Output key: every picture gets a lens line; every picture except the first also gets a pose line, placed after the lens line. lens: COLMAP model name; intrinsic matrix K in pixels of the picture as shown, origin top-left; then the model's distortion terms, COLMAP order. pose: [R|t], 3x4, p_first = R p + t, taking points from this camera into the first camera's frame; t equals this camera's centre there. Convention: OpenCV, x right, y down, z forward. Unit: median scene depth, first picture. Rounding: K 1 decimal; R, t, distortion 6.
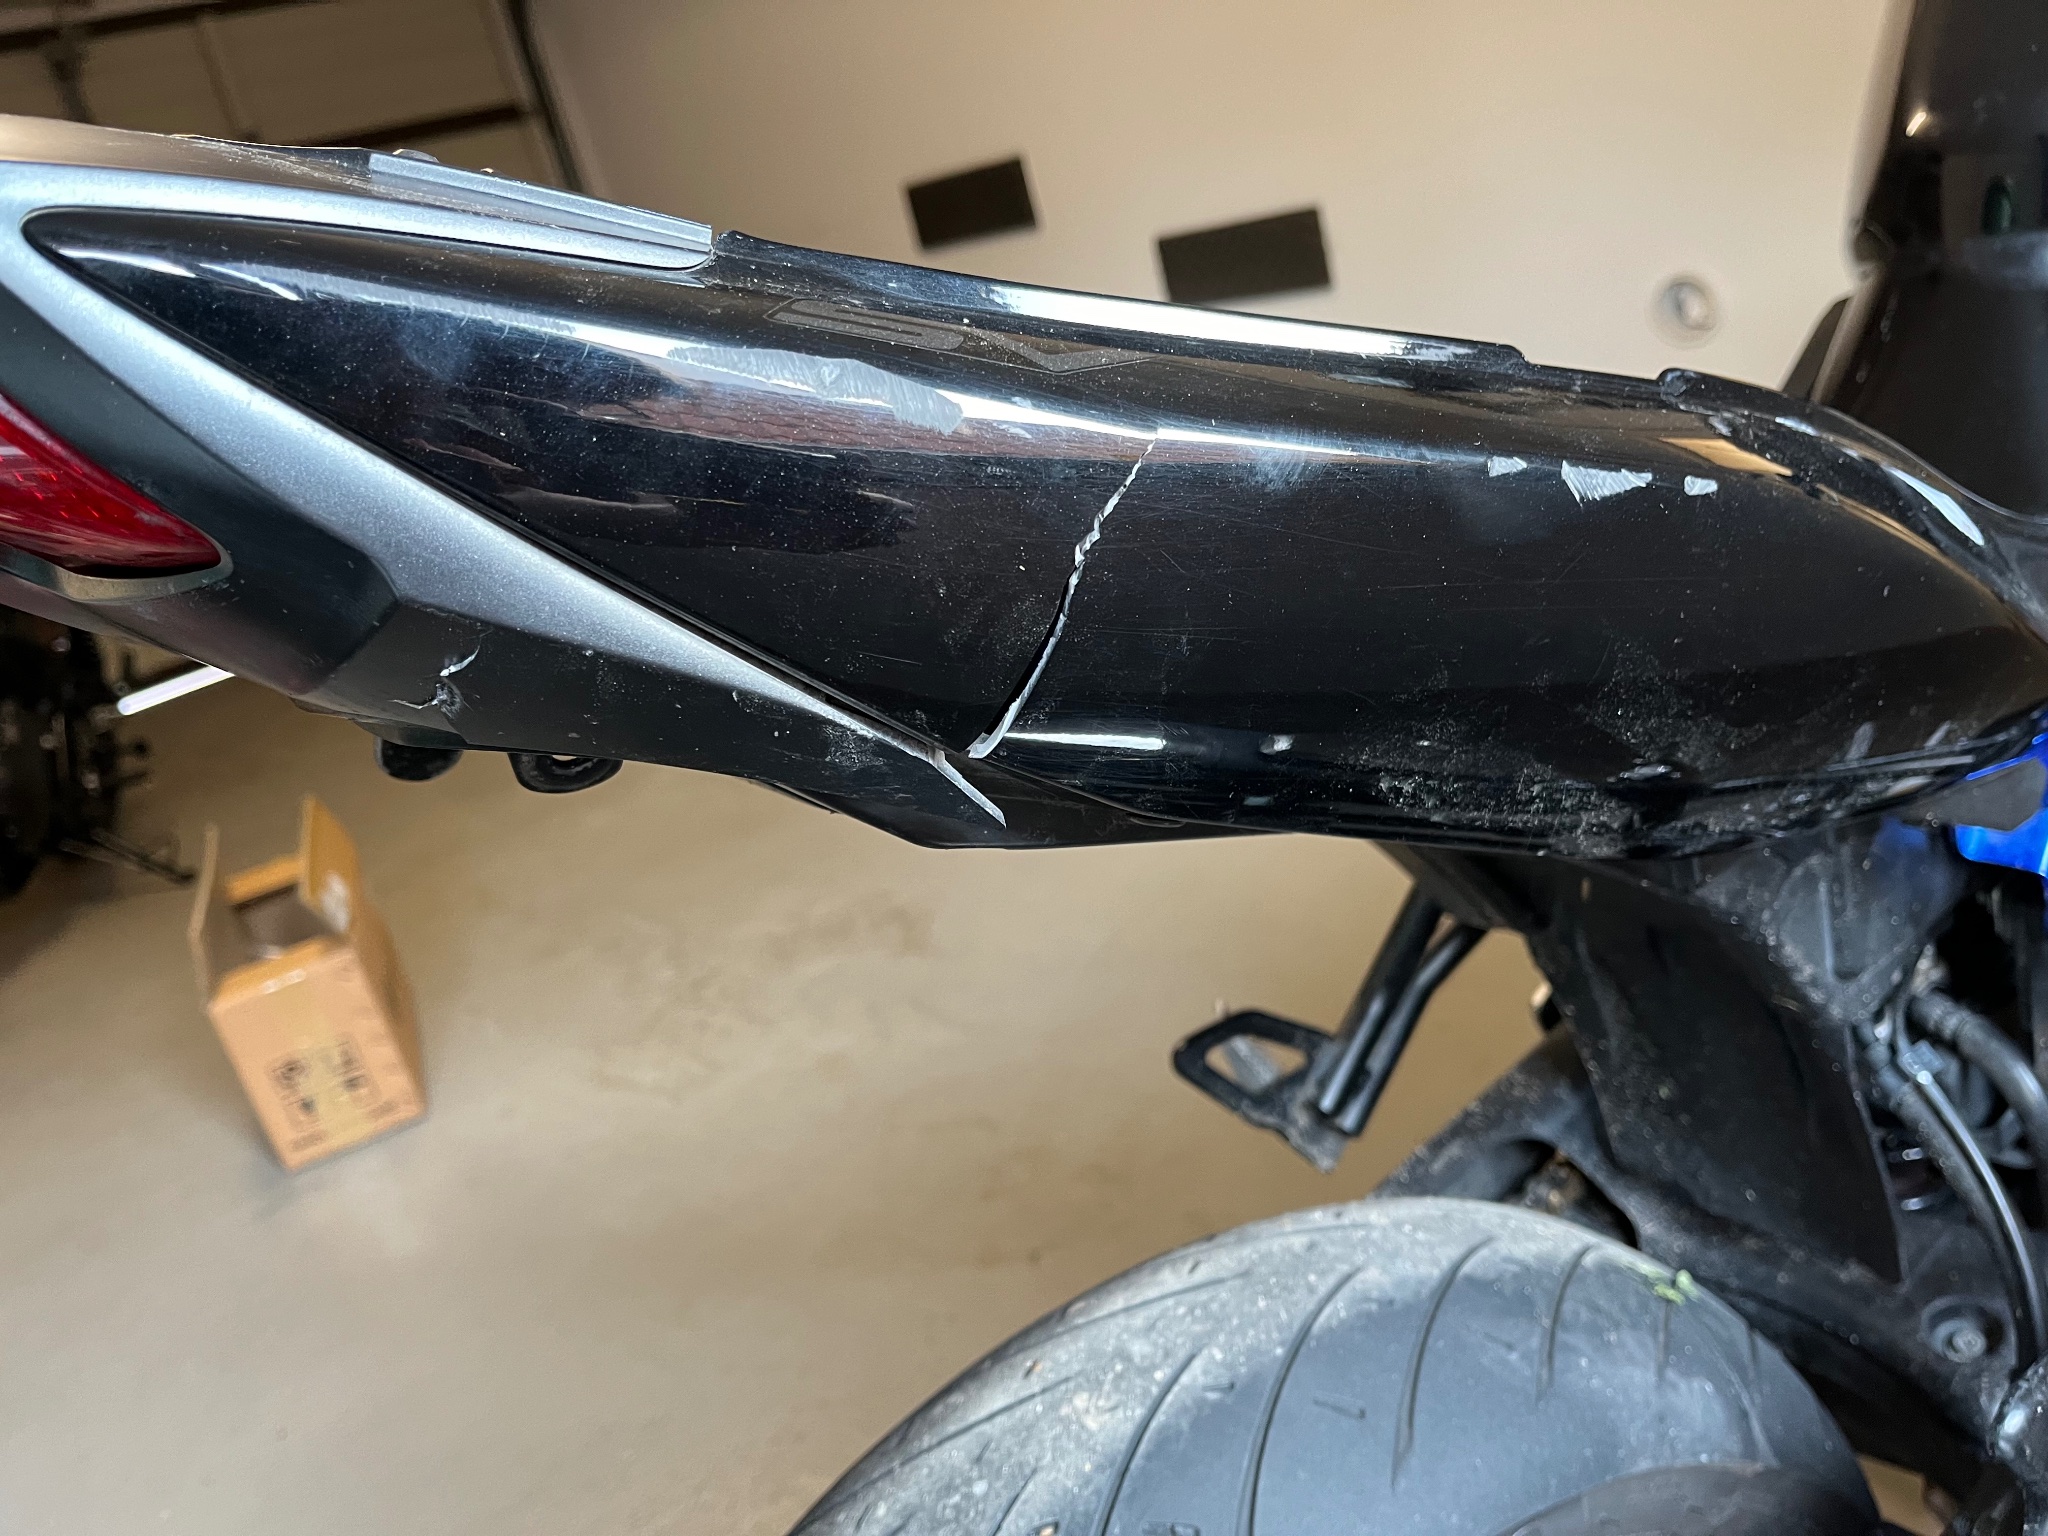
lens RADIAL K [[1557.3, 0, 1024.0], [0, 1557.3, 768.0], [0, 0, 1]] dist [0.006675, 0.002501]
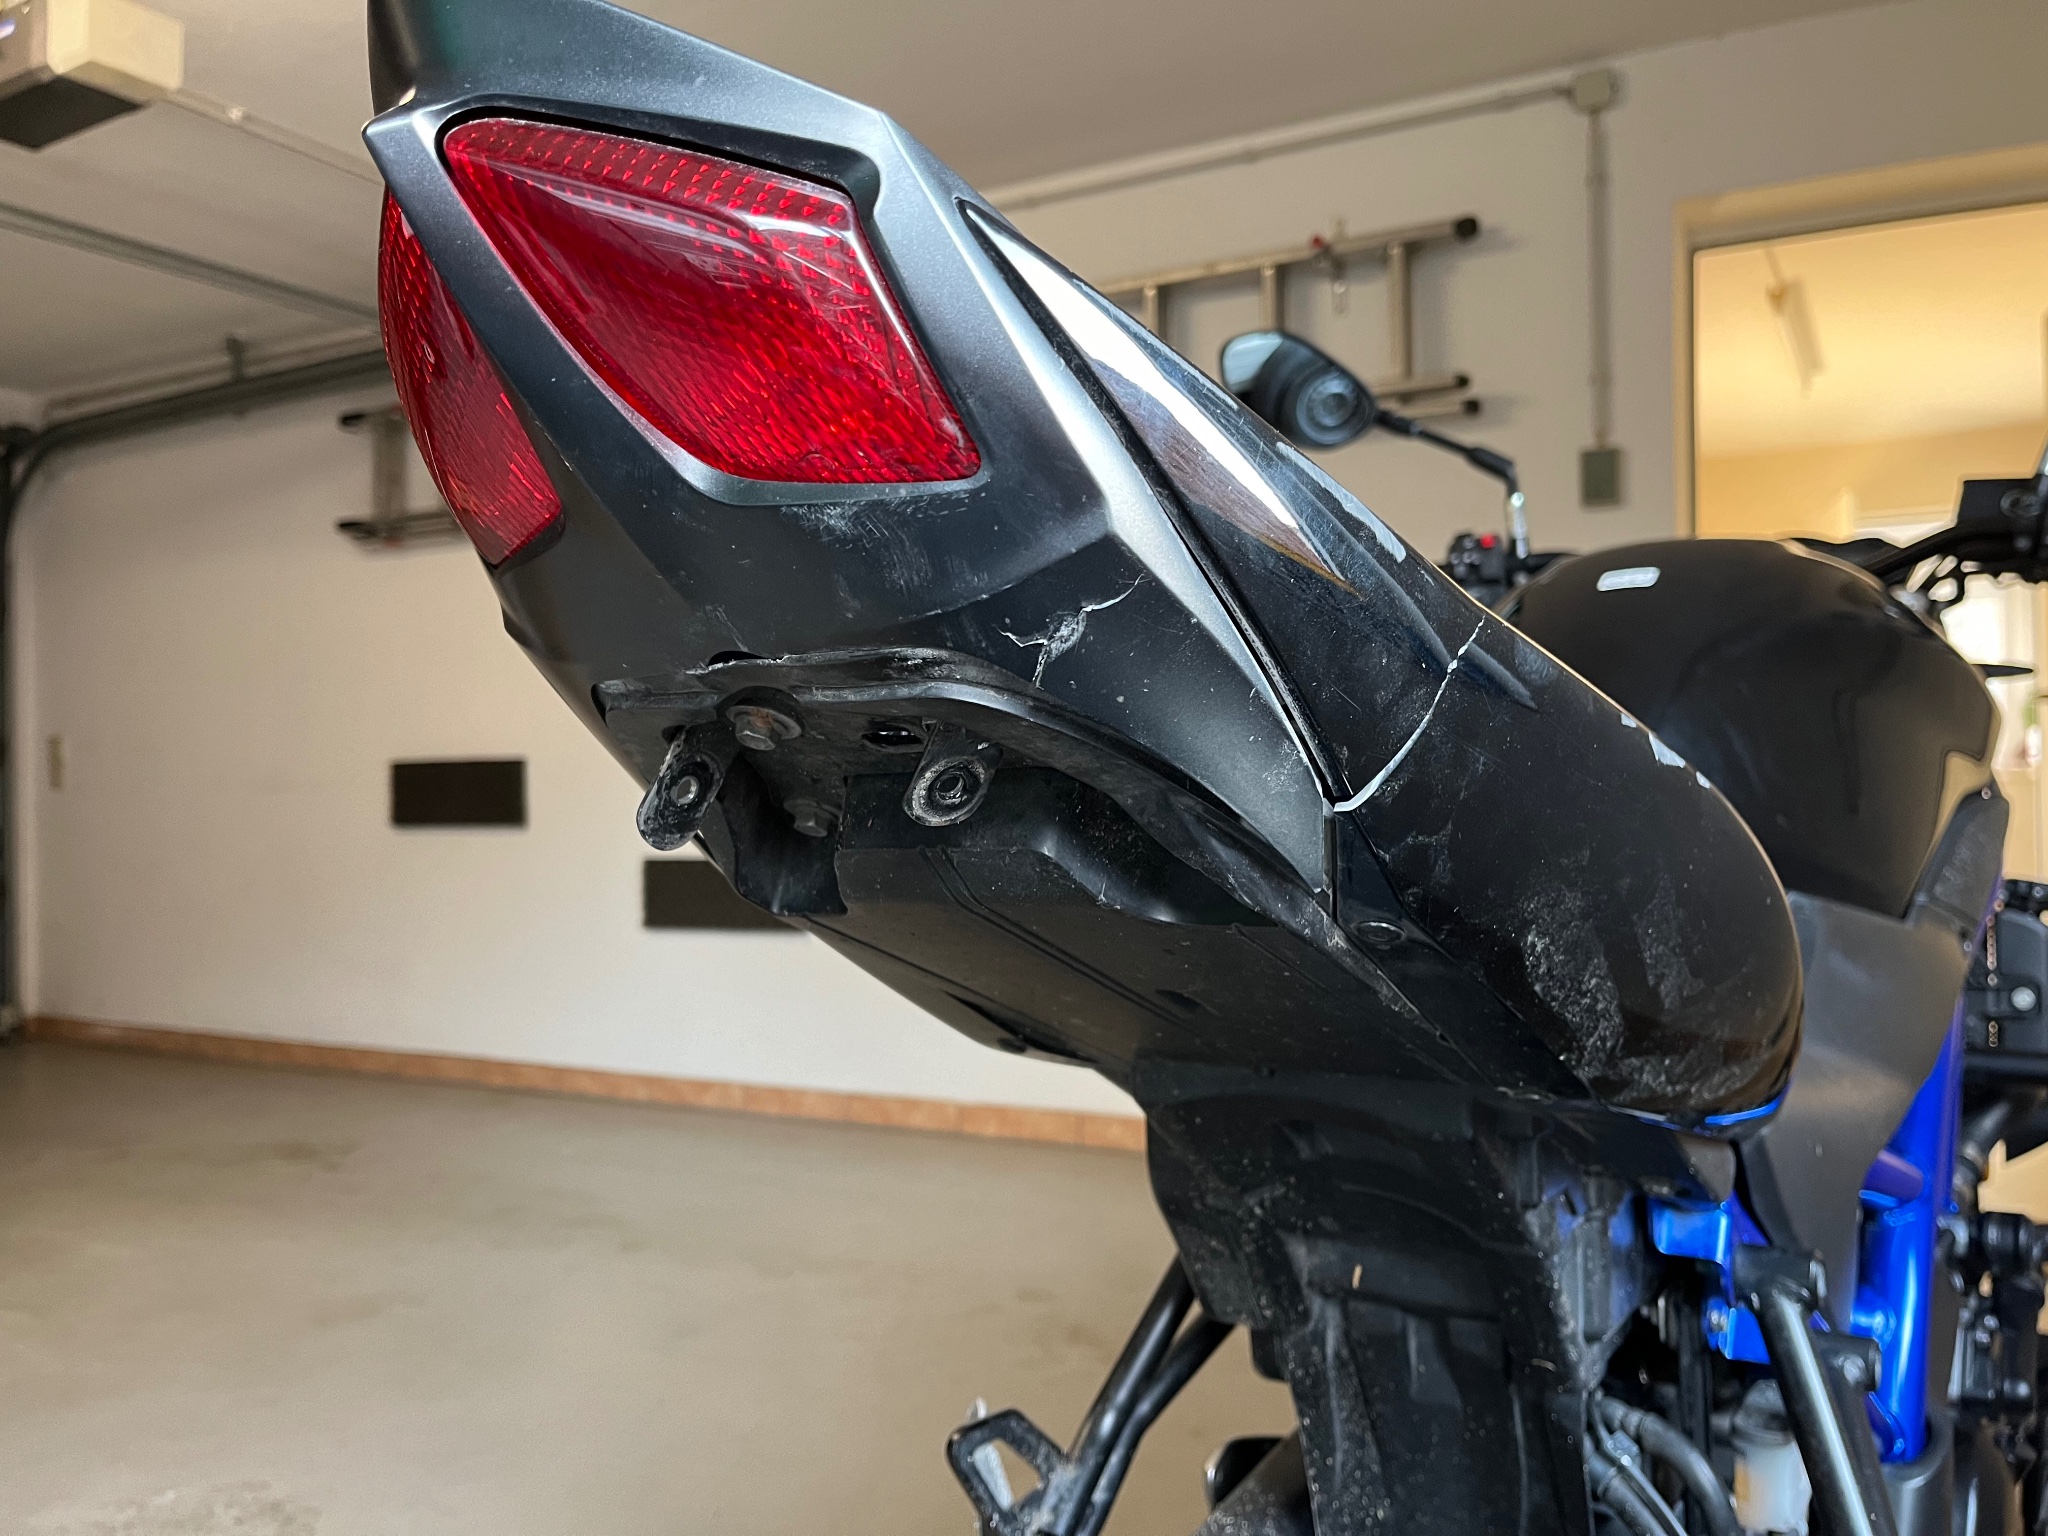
lens RADIAL K [[1557.3, 0, 1024.0], [0, 1557.3, 768.0], [0, 0, 1]] dist [0.006675, 0.002501]
pose [[0.919378, 0.235871, 0.314817, -0.337608], [-0.087848, 0.903192, -0.420151, 0.259516], [-0.383442, 0.358622, 0.851095, -0.020882]]
